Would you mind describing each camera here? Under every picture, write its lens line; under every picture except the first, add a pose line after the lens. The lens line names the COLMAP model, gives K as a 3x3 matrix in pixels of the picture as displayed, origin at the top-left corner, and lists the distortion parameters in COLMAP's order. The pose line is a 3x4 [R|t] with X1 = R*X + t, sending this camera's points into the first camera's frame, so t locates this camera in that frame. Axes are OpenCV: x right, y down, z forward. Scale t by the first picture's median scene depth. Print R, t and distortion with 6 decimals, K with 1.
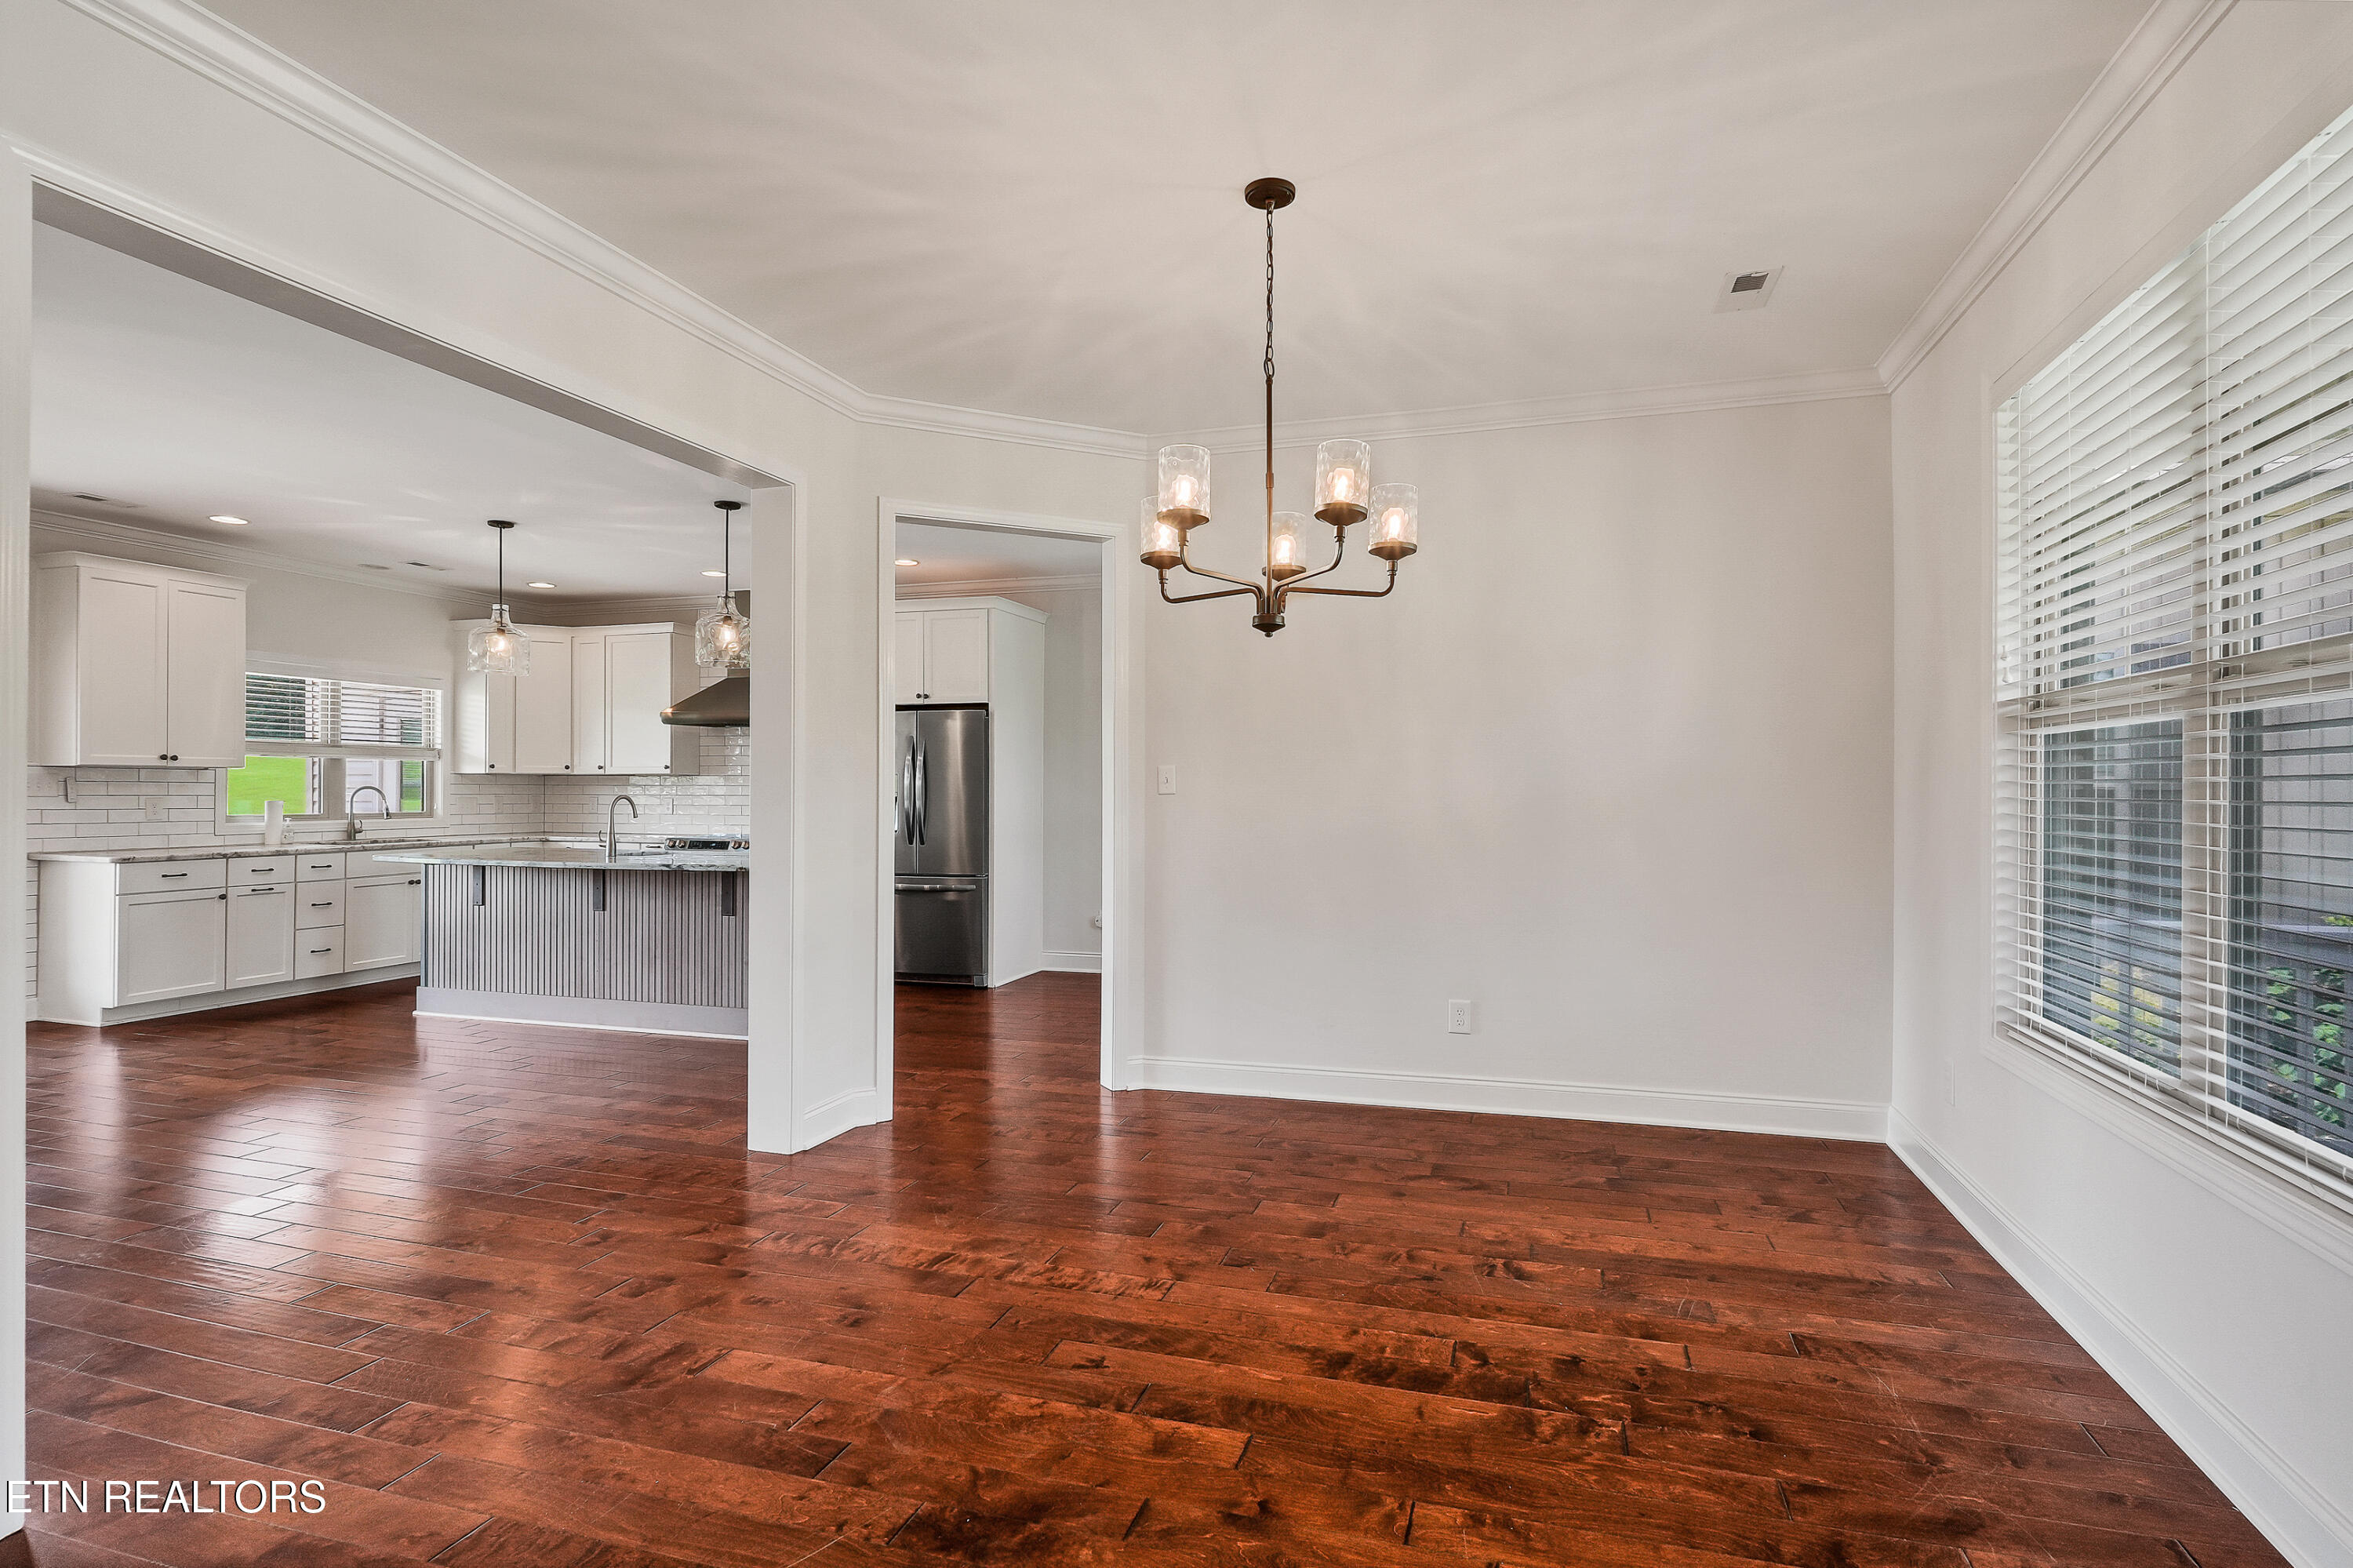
lens RADIAL K [[1179.3, 0, 1190.7], [0, 1179.3, 791.3], [0, 0, 1]] dist [-0.001132, 0.000387]
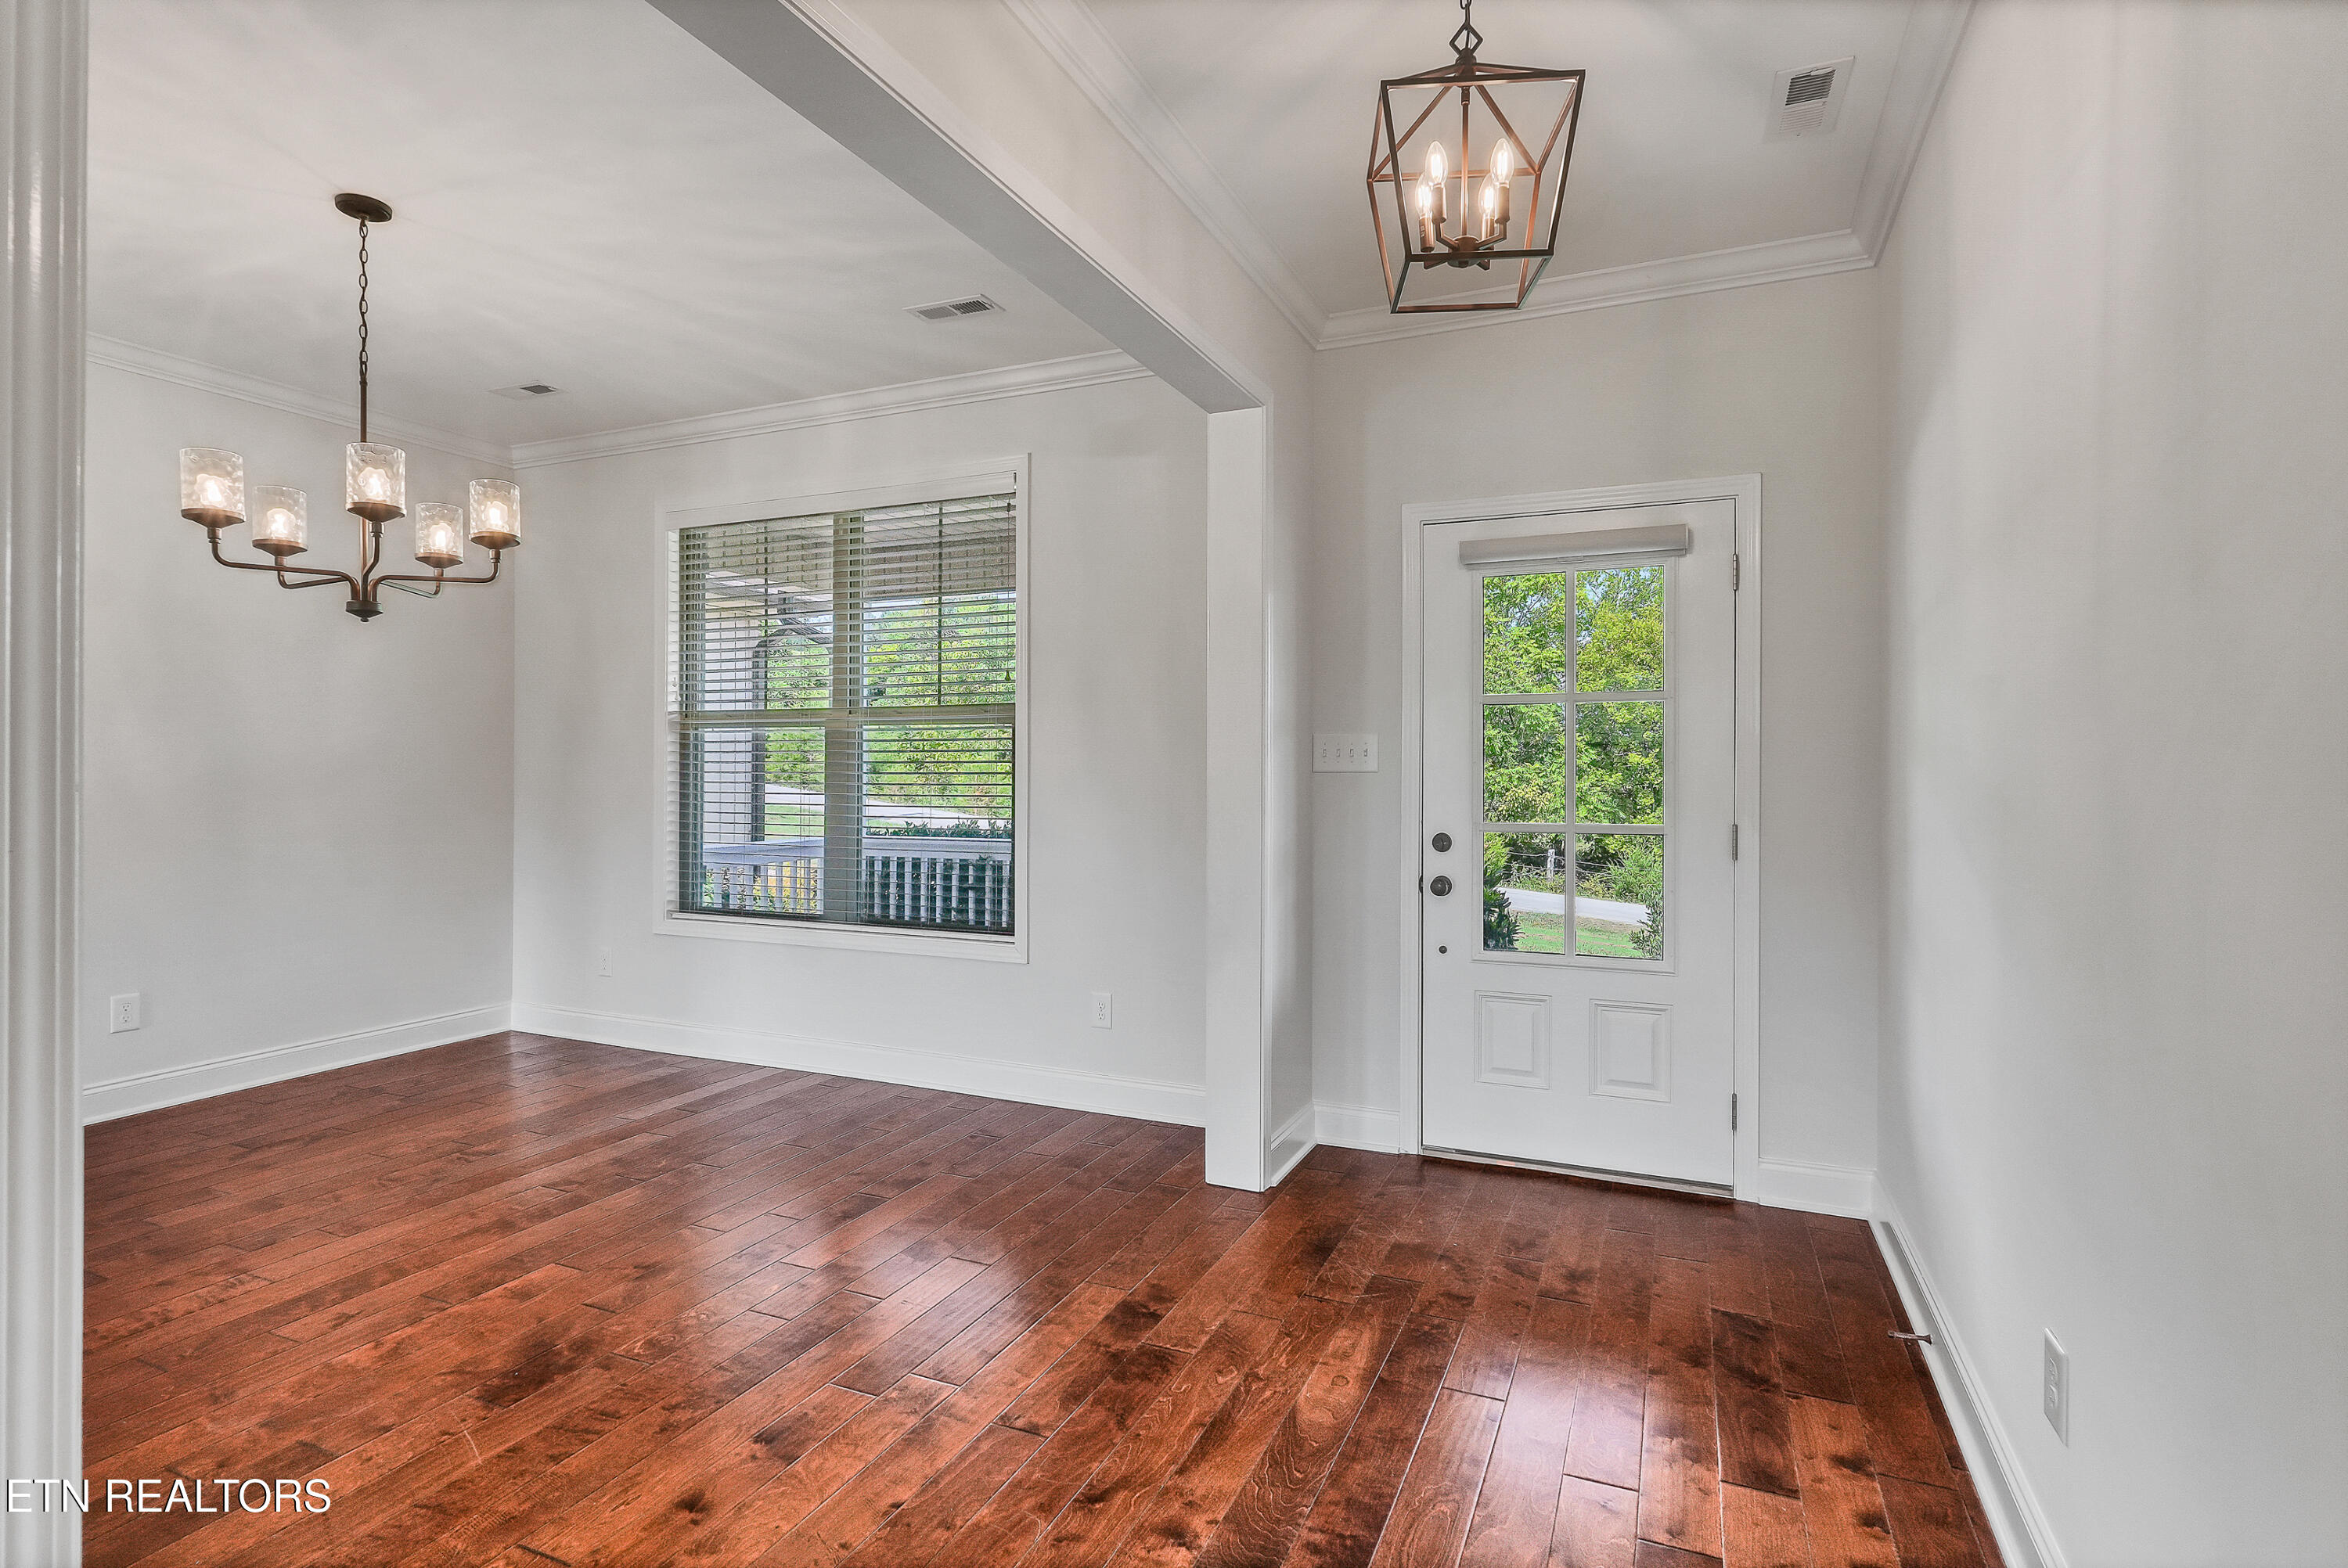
lens RADIAL K [[1176.6, 0, 1150.6], [0, 1176.6, 778.0], [0, 0, 1]] dist [-0.001132, 0.000387]
pose [[0.129211, -0.004029, 0.991609, -0.424102], [0.001219, 0.999992, 0.003904, 0.003878], [-0.991616, 0.000704, 0.129215, 0.069313]]
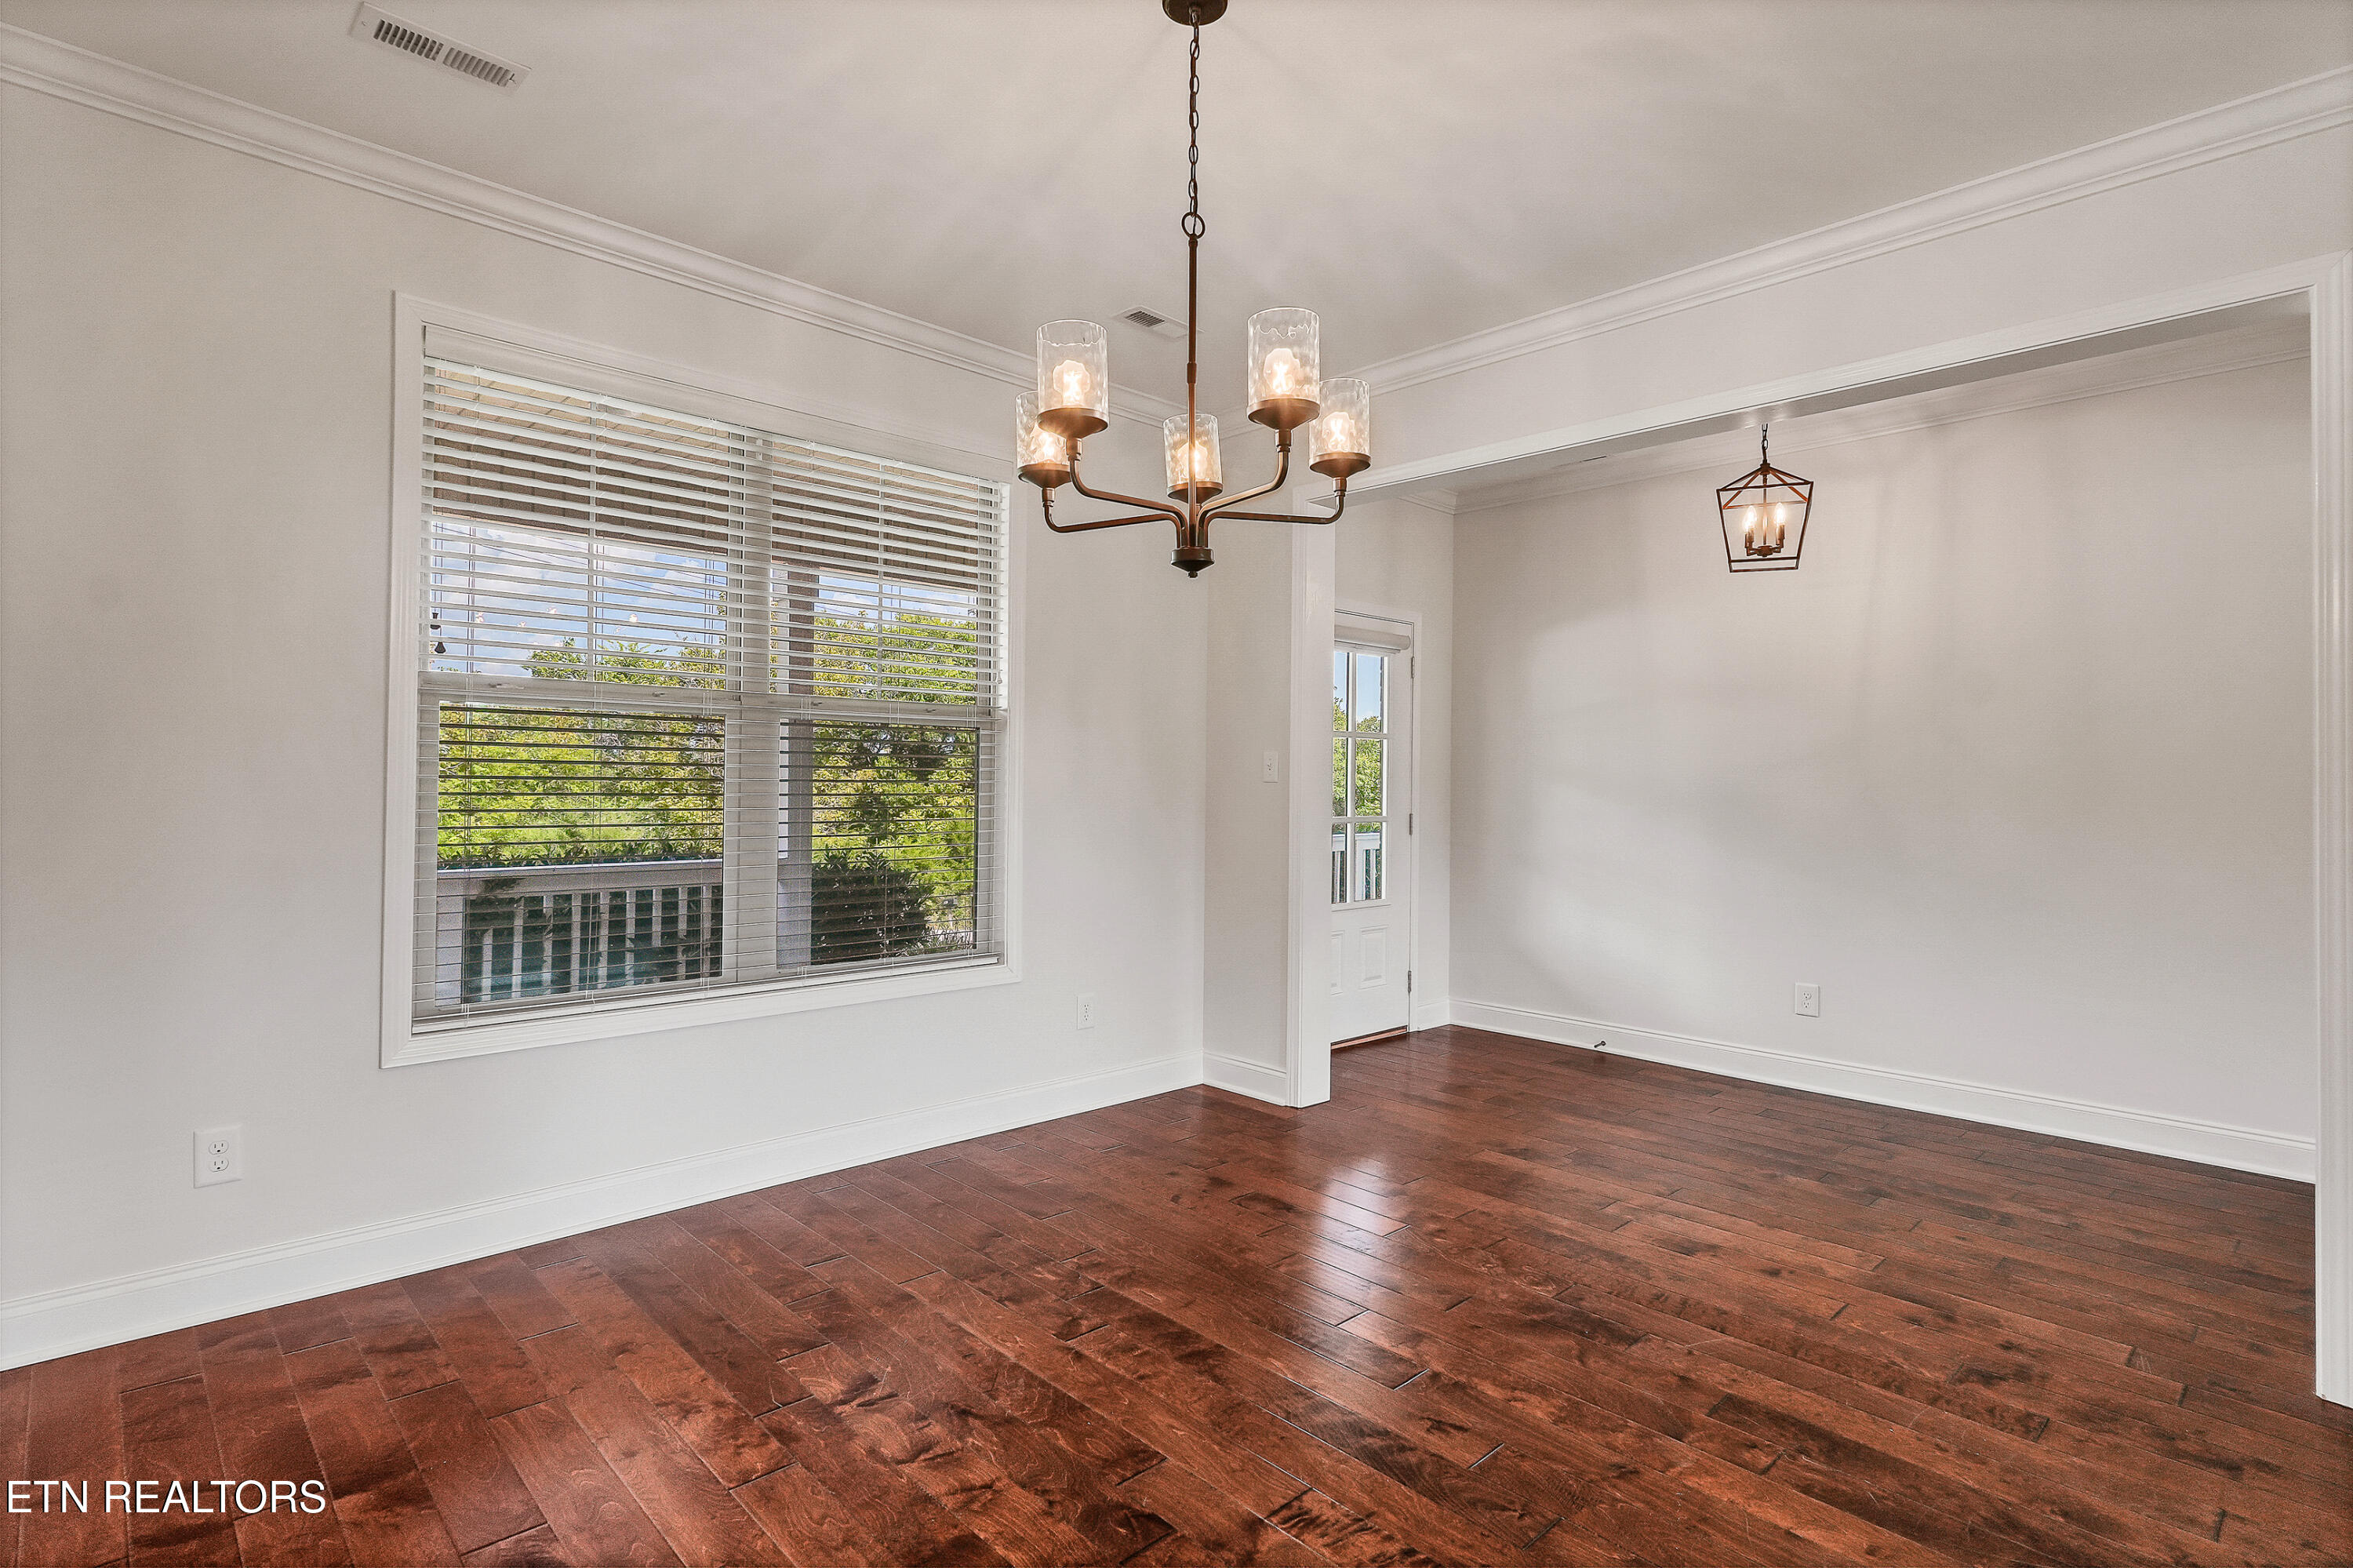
lens RADIAL K [[1179.3, 0, 1197.4], [0, 1179.3, 774.4], [0, 0, 1]] dist [-0.001132, 0.000387]
pose [[-0.879961, -0.008806, 0.474965, -0.140476], [-0.011148, 0.999936, -0.002113, 0.001509], [-0.474915, -0.007155, -0.880002, 0.781959]]
